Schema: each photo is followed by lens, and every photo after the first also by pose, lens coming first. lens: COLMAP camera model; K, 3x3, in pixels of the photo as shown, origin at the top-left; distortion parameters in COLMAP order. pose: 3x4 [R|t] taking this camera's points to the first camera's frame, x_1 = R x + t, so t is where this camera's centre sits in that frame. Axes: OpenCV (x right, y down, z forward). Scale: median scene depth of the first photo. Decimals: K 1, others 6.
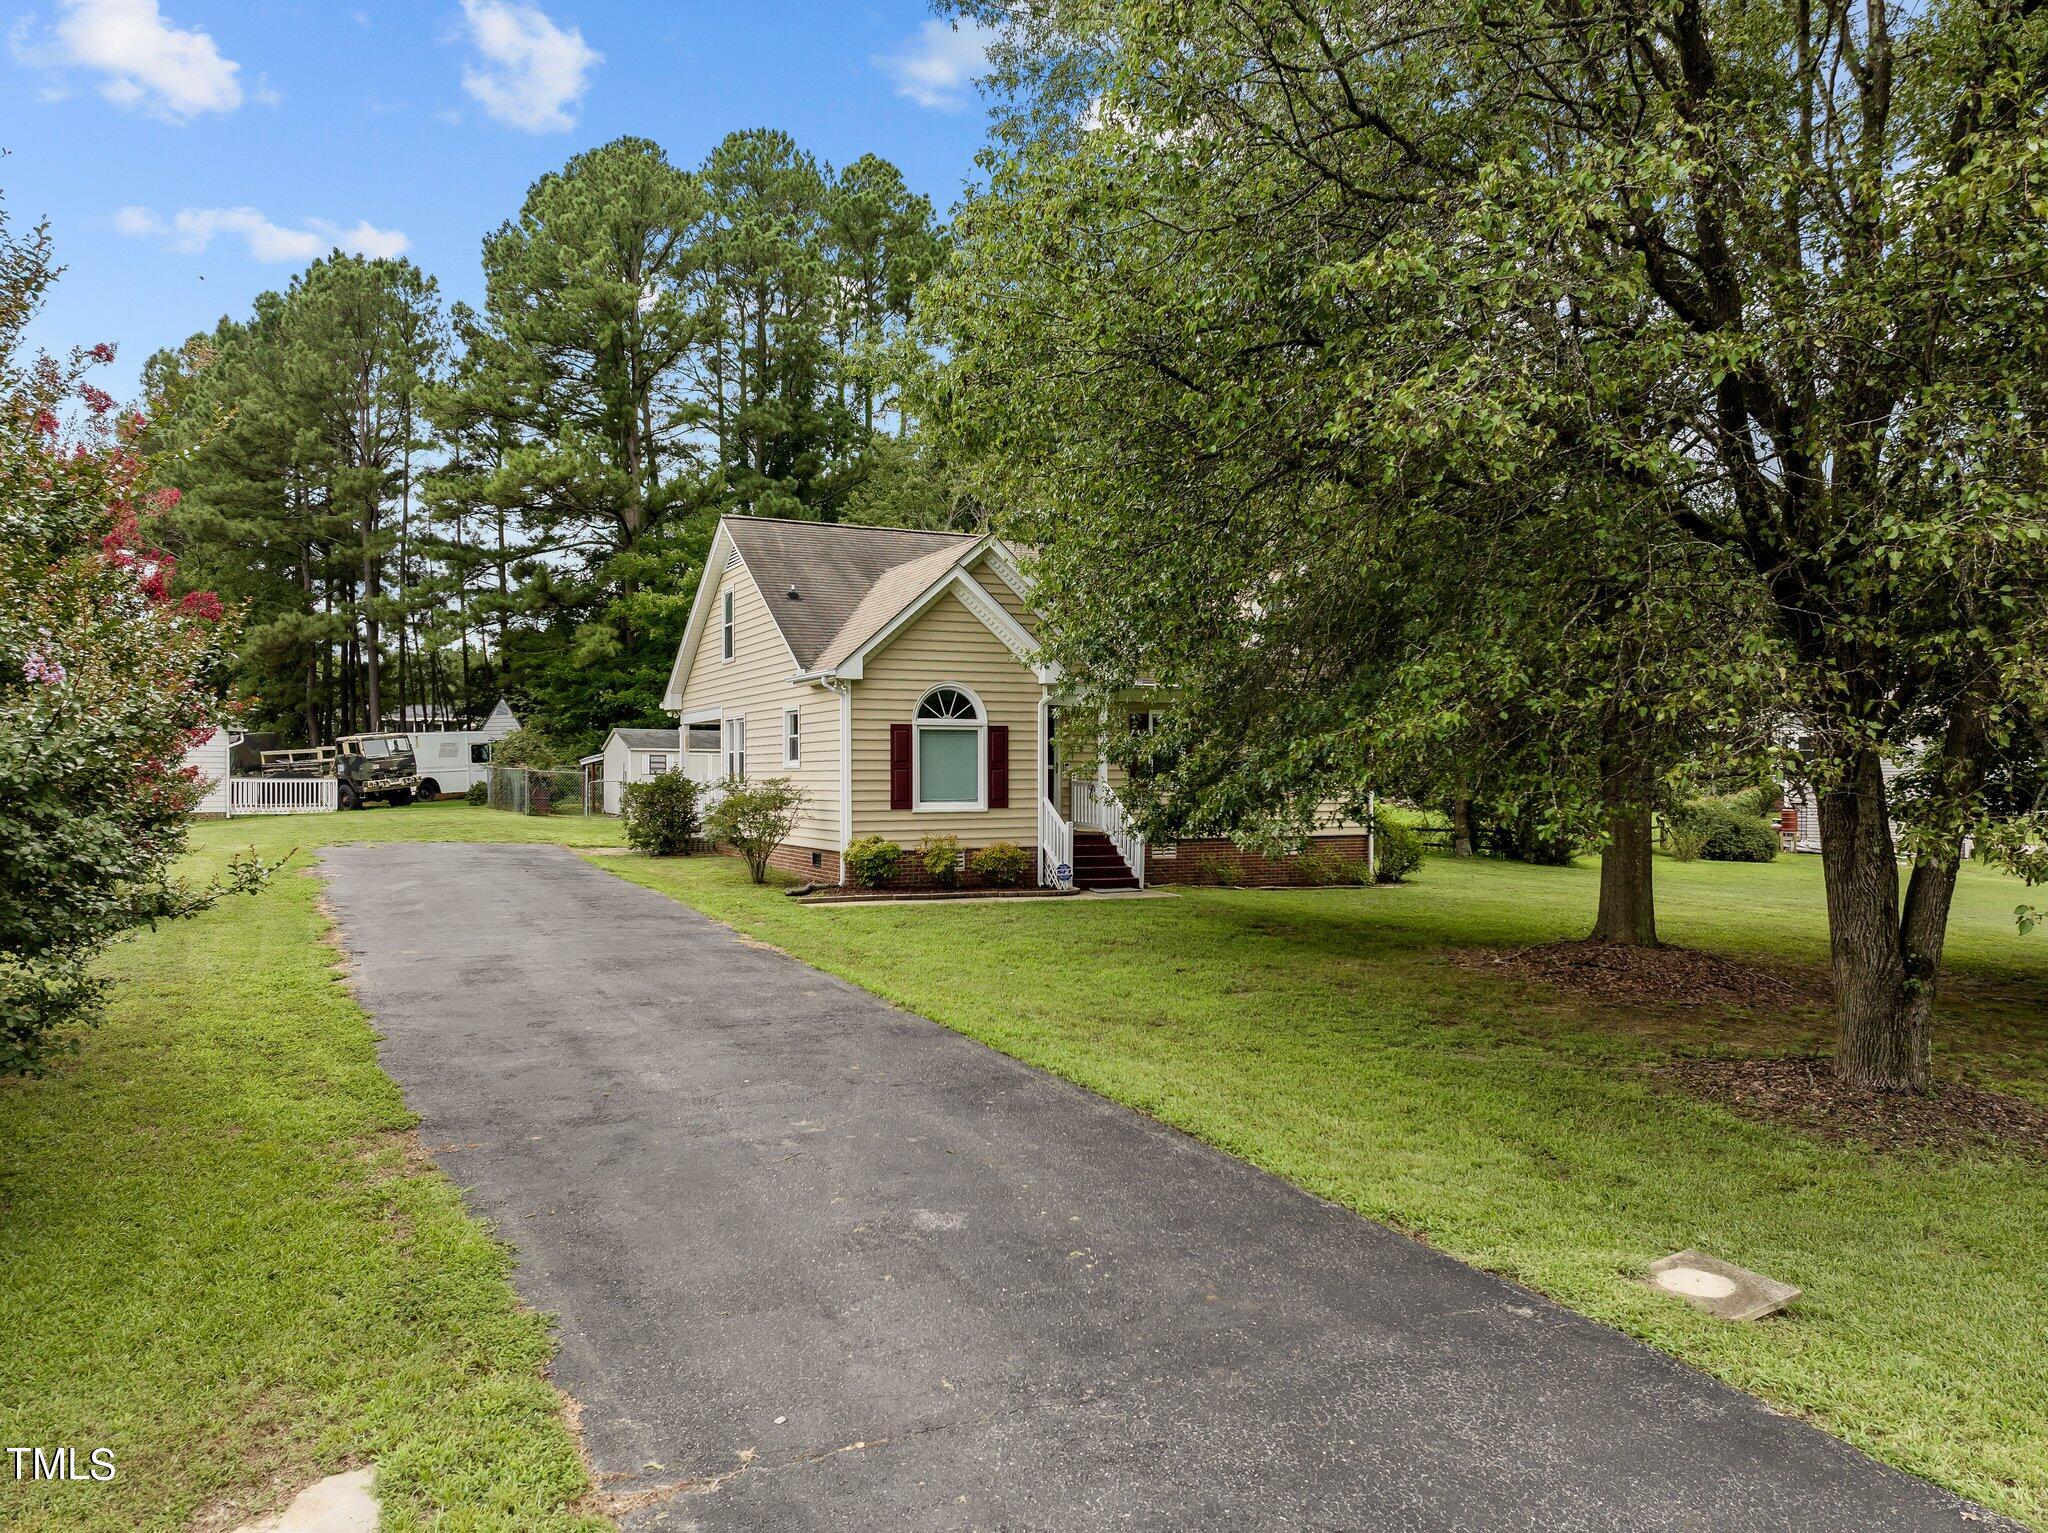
lens RADIAL K [[1466.7, 0, 1025.8], [0, 1466.7, 752.8], [0, 0, 1]] dist [0.004085, -0.137044]
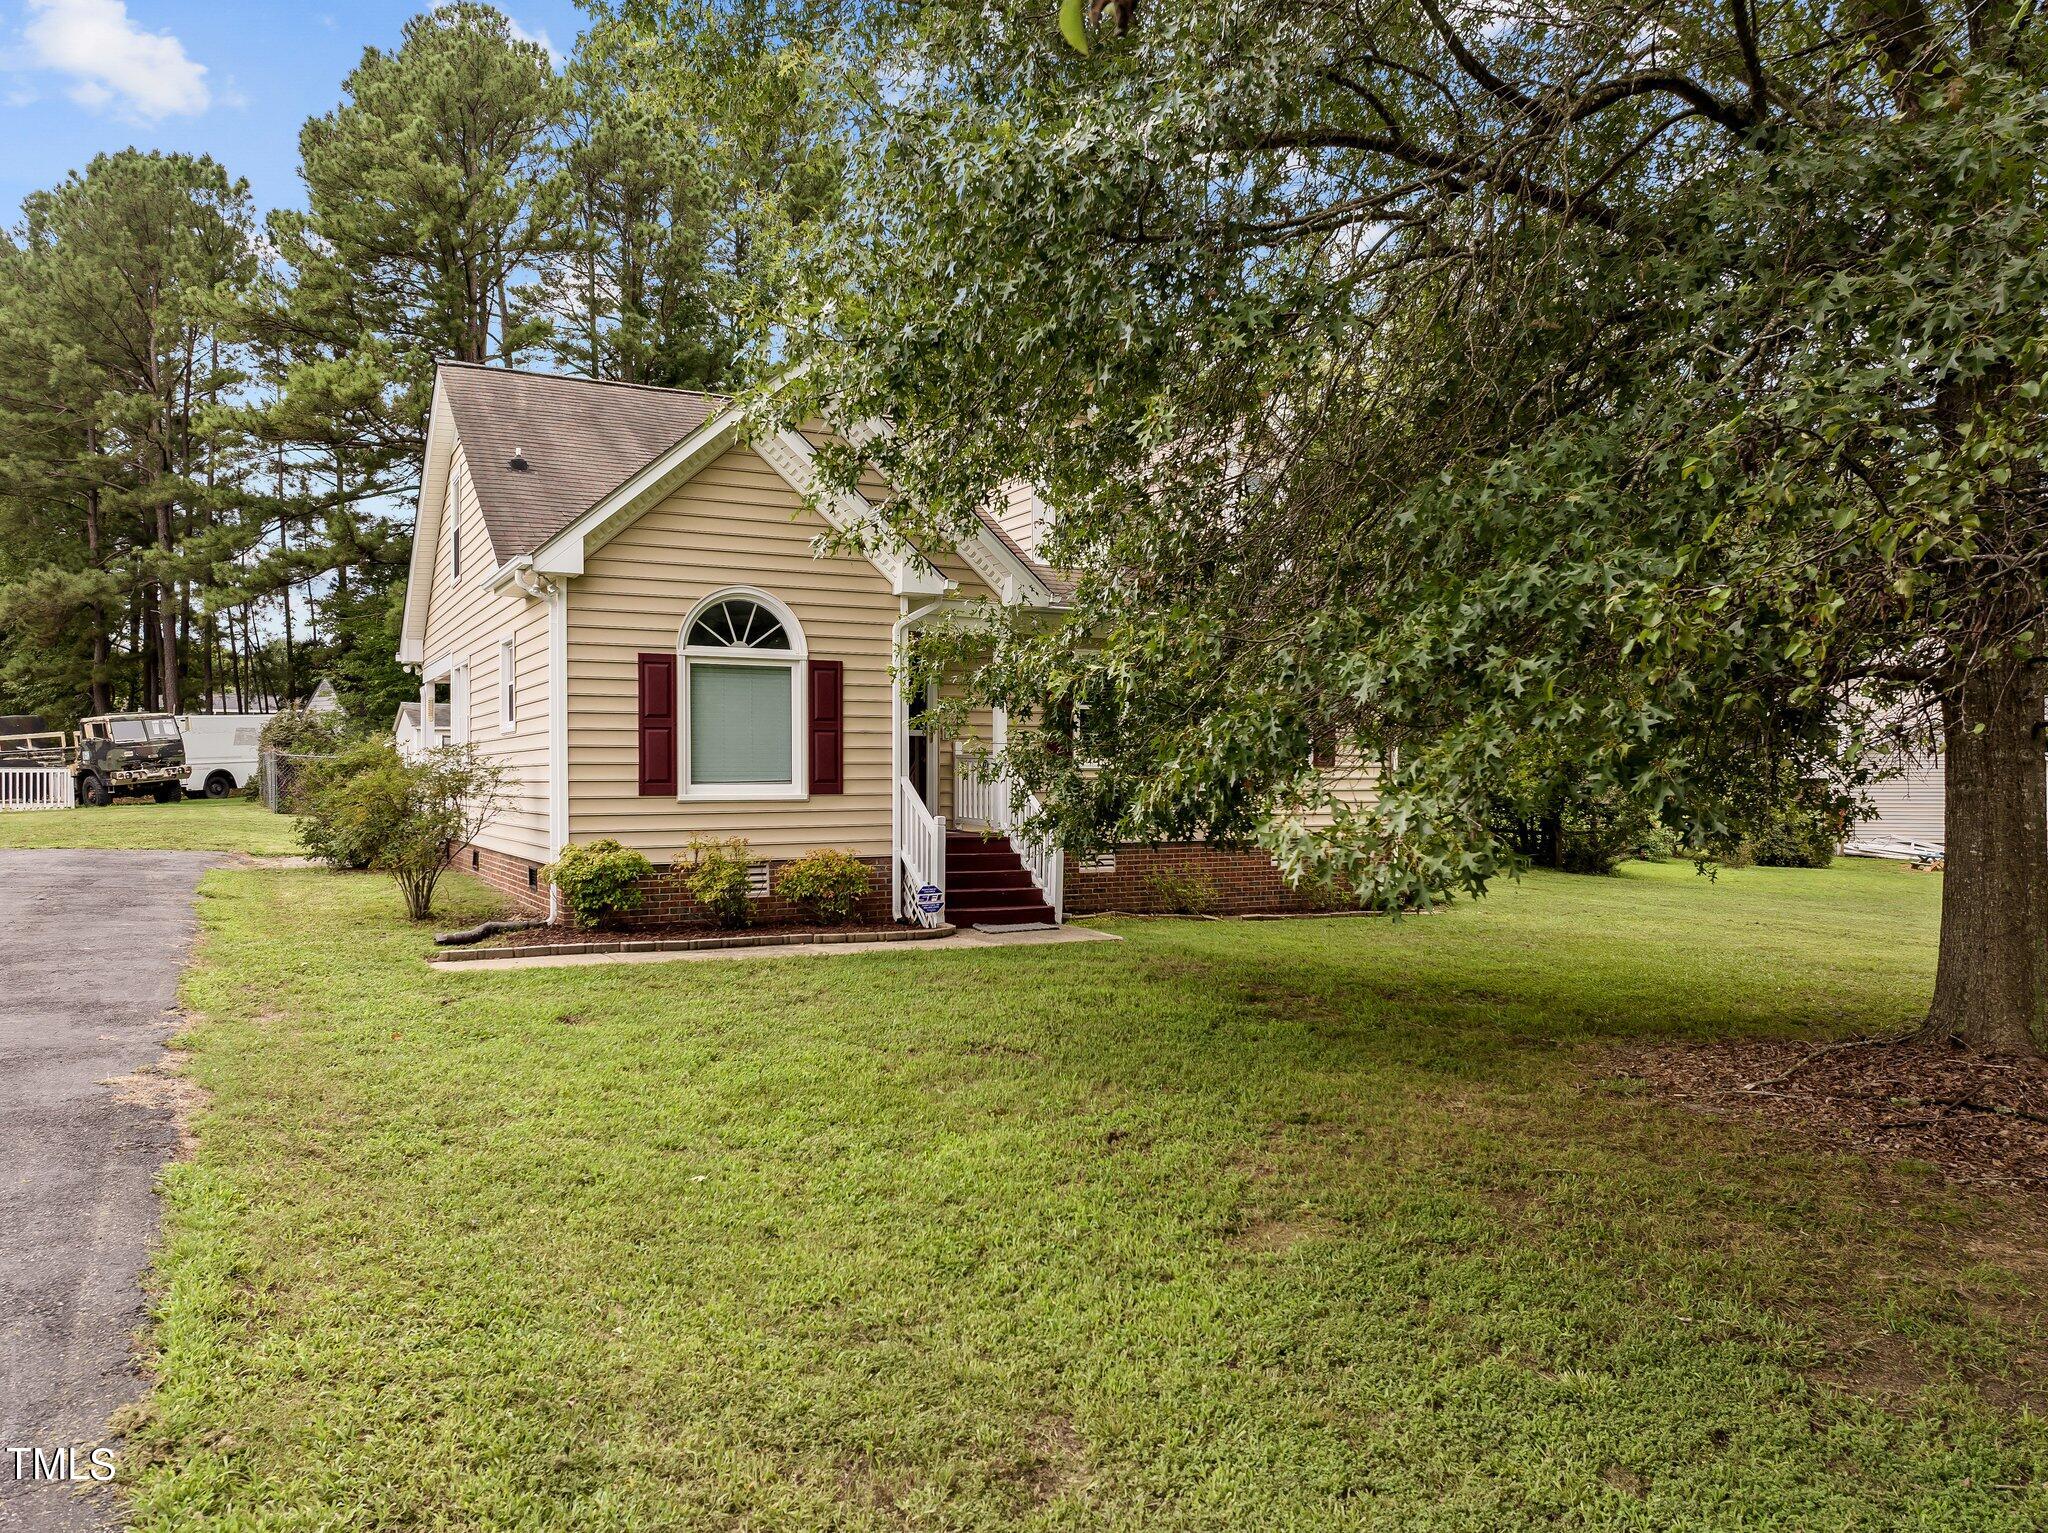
lens RADIAL K [[1458.8, 0, 1024.0], [0, 1458.8, 766.5], [0, 0, 1]] dist [-0.016522, -0.048204]
pose [[0.999336, -0.000346, 0.036432, 0.034872], [0.000070, 0.999971, 0.007593, 0.017717], [-0.036433, -0.007586, 0.999307, 0.319480]]
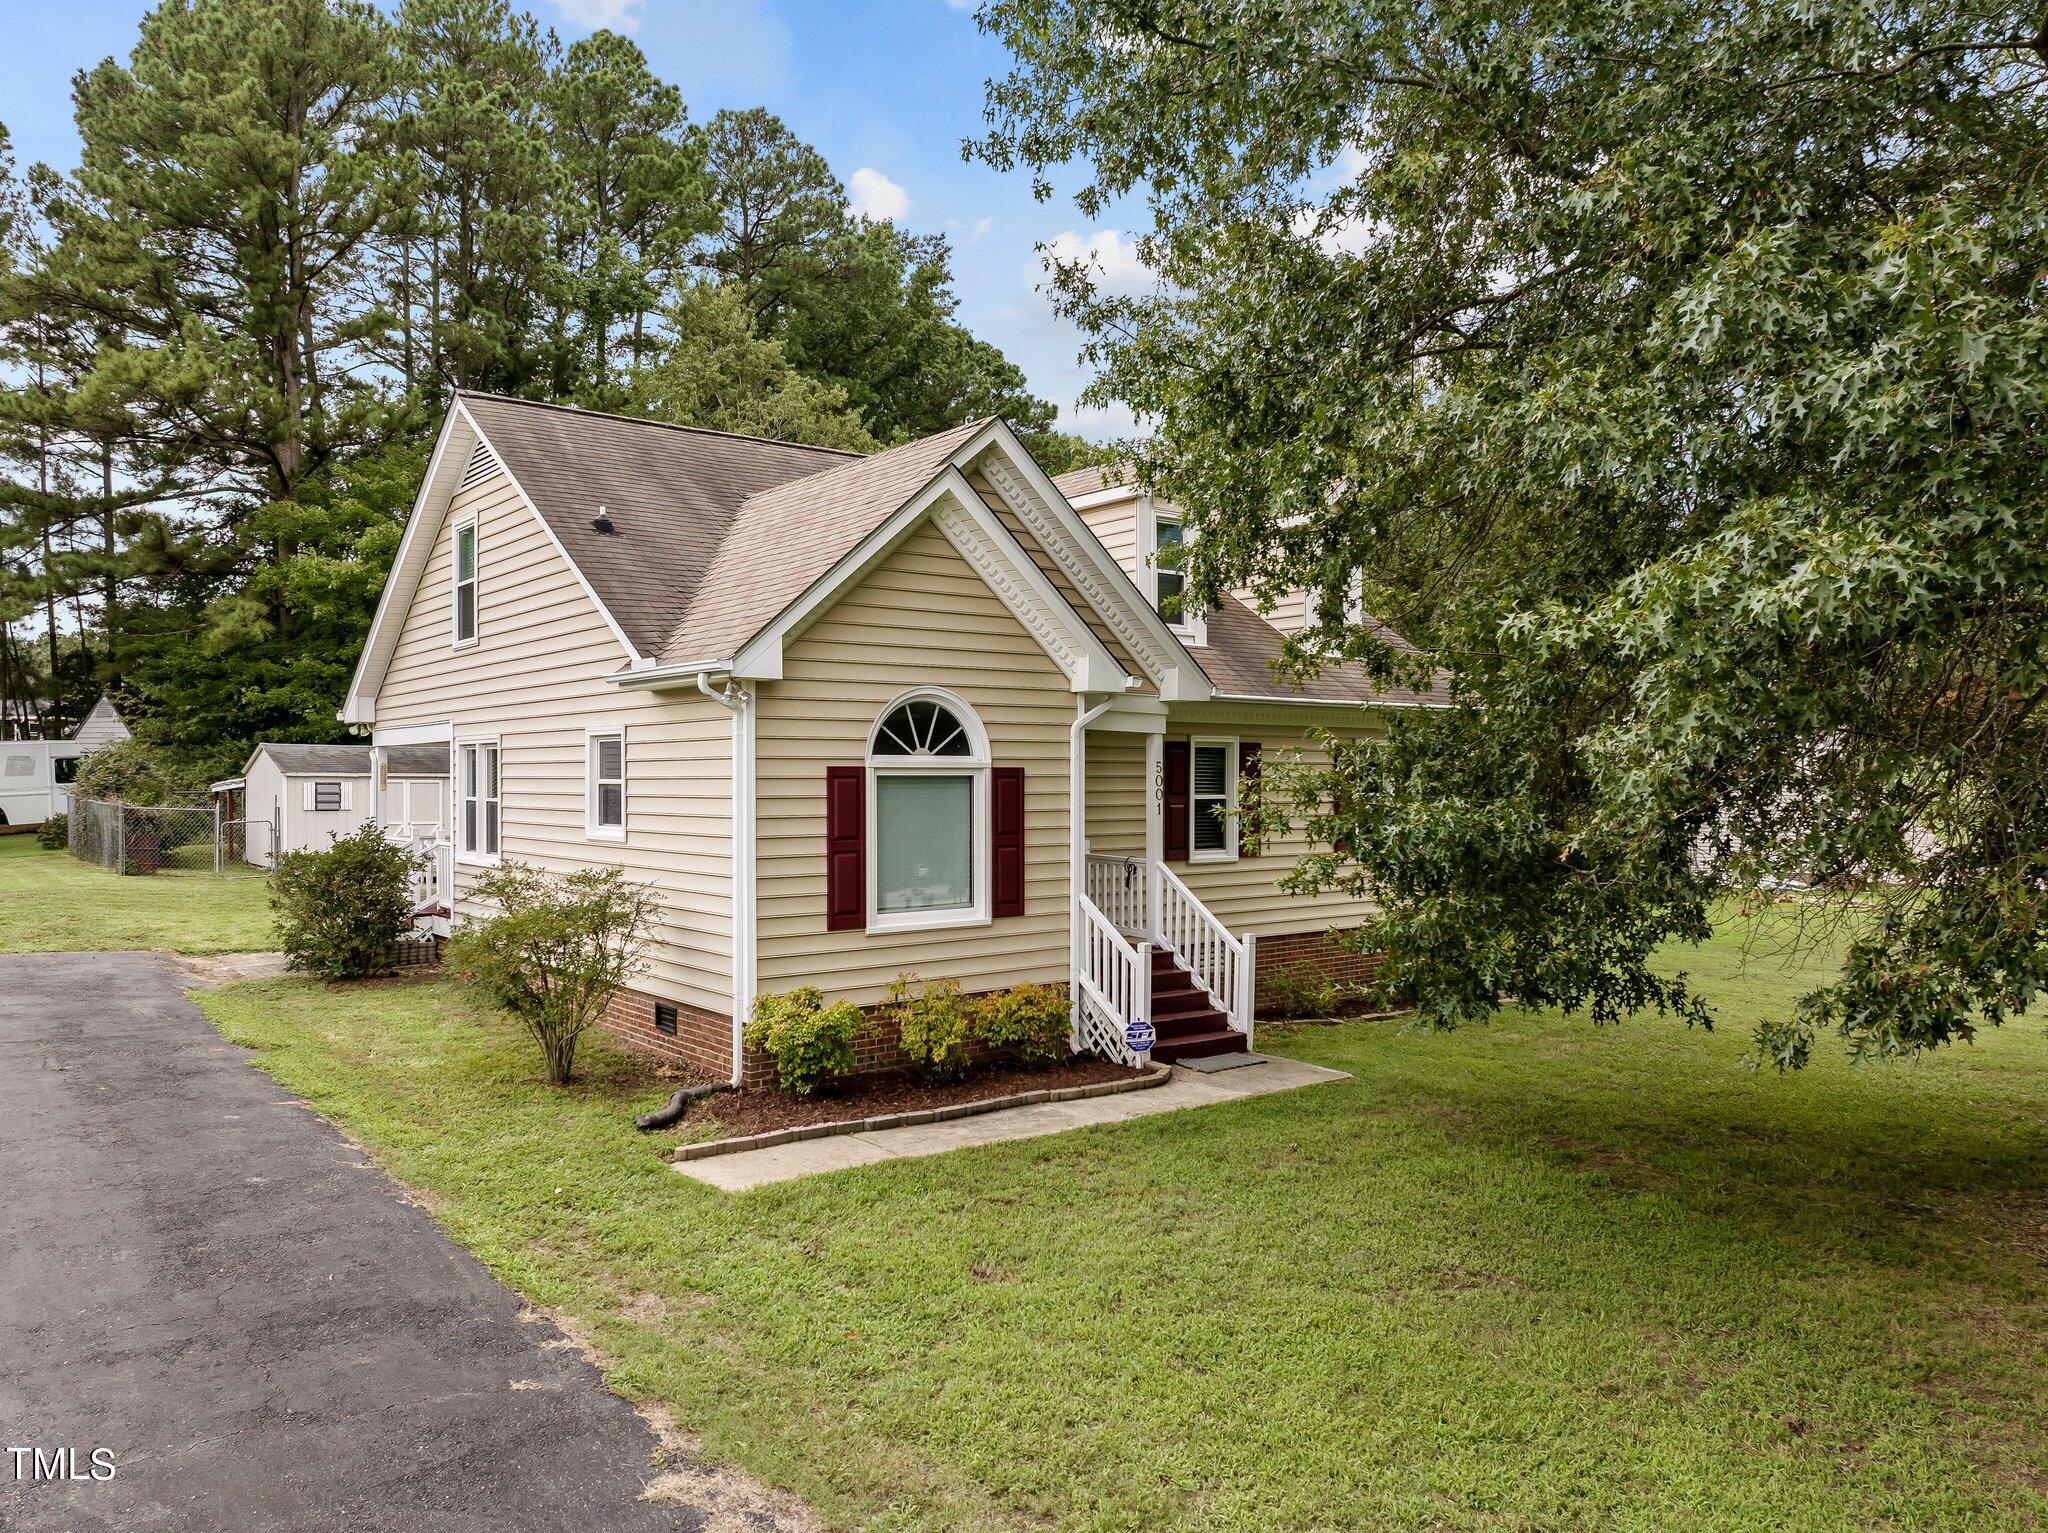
lens RADIAL K [[1458.0, 0, 1024.0], [0, 1458.0, 766.5], [0, 0, 1]] dist [-0.035443, 0.001352]
pose [[0.978060, 0.001922, 0.208315, -0.105173], [-0.003826, 0.999955, 0.008734, -0.019556], [-0.208289, -0.009340, 0.978023, 0.385485]]
